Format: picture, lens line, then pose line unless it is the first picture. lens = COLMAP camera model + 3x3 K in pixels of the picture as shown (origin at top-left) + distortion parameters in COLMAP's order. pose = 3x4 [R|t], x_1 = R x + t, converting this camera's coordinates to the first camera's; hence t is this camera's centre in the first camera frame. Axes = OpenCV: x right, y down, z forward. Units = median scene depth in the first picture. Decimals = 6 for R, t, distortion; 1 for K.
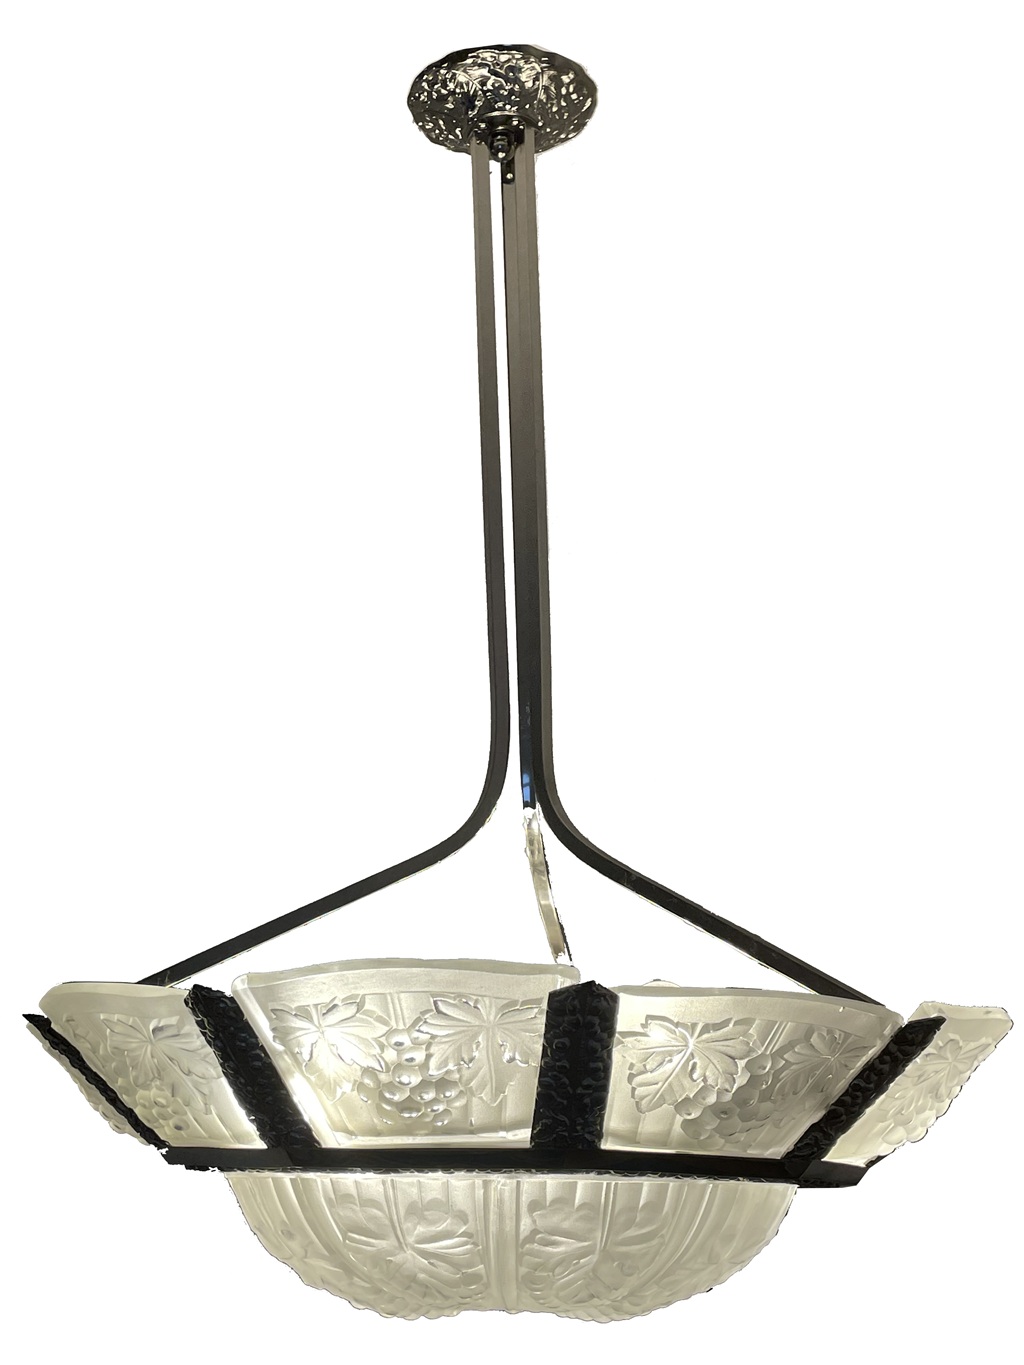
lens RADIAL K [[1769.5, 0, 512.0], [0, 1769.5, 682.5], [0, 0, 1]] dist [-0.109439, -0.022024]
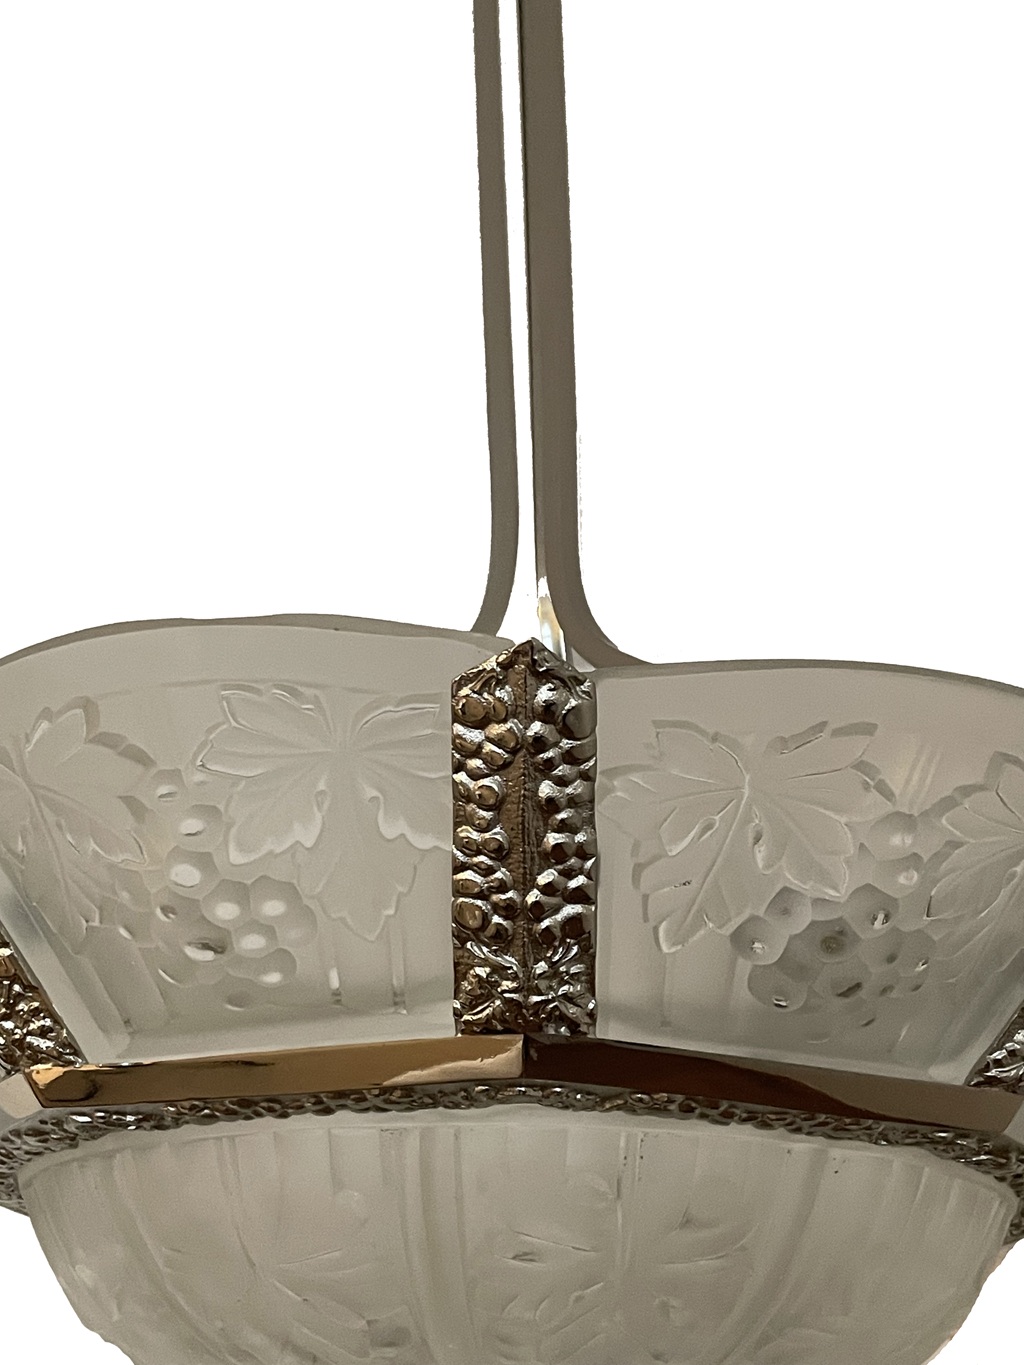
lens RADIAL K [[1769.5, 0, 512.0], [0, 1769.5, 682.5], [0, 0, 1]] dist [-0.109439, -0.022024]
pose [[0.991500, -0.048873, -0.120579, 0.094798], [0.029483, 0.987056, -0.157644, 0.247373], [0.126723, 0.152749, 0.980107, 0.491368]]
